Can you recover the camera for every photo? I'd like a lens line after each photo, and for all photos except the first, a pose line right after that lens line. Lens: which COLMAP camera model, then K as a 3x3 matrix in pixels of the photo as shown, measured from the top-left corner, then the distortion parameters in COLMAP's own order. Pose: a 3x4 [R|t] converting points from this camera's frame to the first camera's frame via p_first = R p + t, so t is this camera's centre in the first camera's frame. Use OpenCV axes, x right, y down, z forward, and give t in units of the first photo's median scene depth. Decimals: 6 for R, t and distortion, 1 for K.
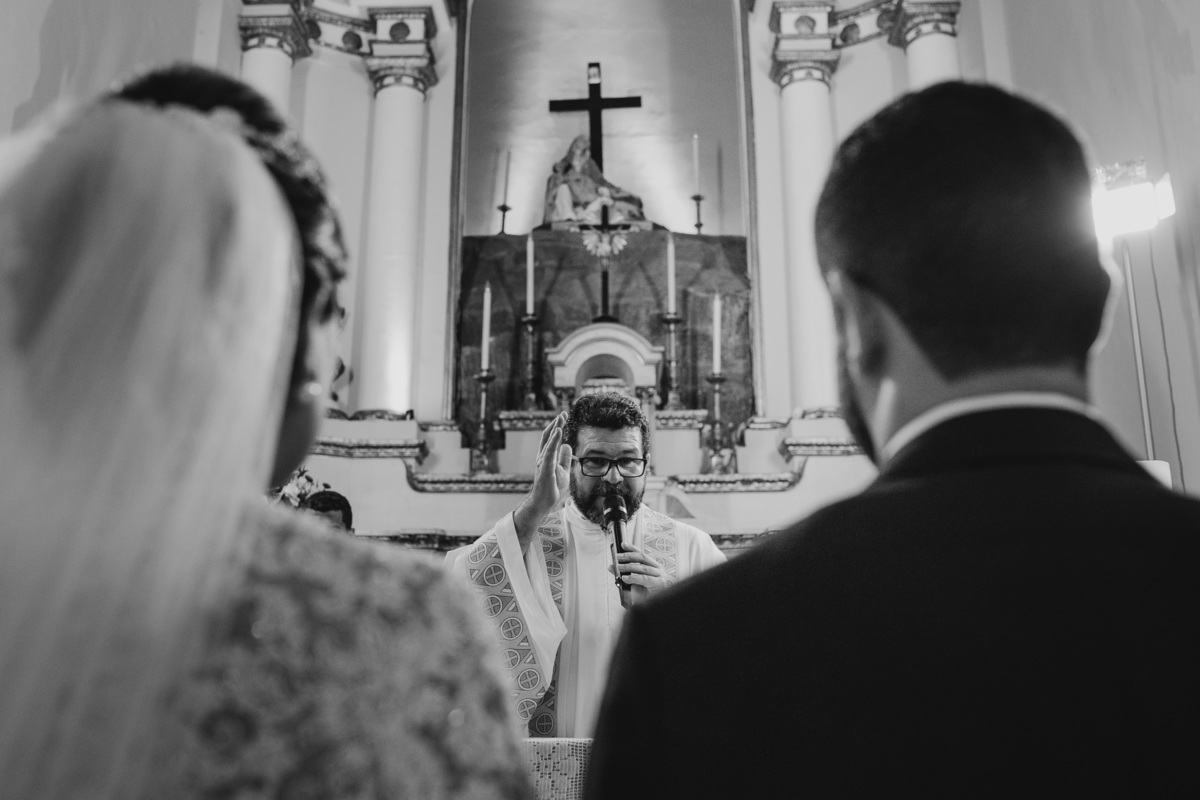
lens RADIAL K [[1241.3, 0, 600.0], [0, 1241.3, 400.0], [0, 0, 1]] dist [-0.086143, 0.010205]
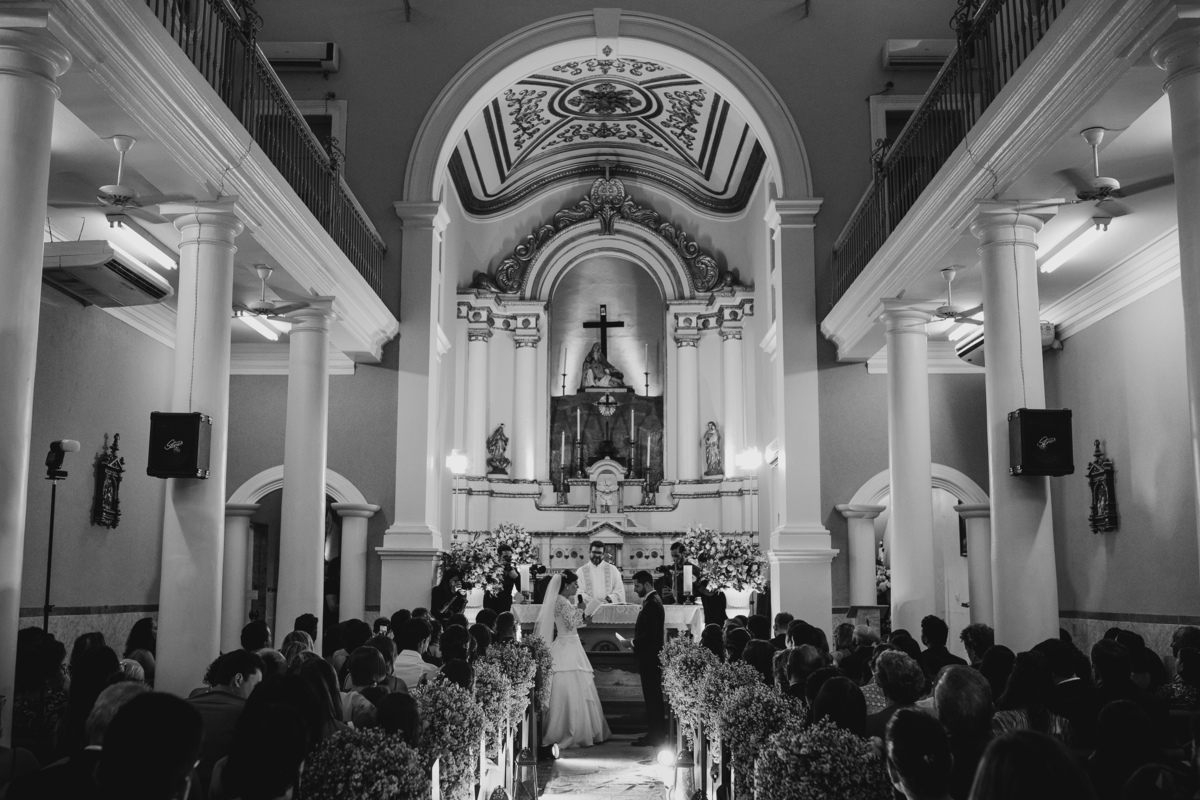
lens RADIAL K [[1241.3, 0, 600.0], [0, 1241.3, 400.0], [0, 0, 1]] dist [-0.086143, 0.010205]
pose [[0.999975, 0.007003, -0.000106, -0.011789], [-0.006932, 0.991769, 0.127854, -0.512017], [0.001001, -0.127850, 0.991793, -1.674502]]
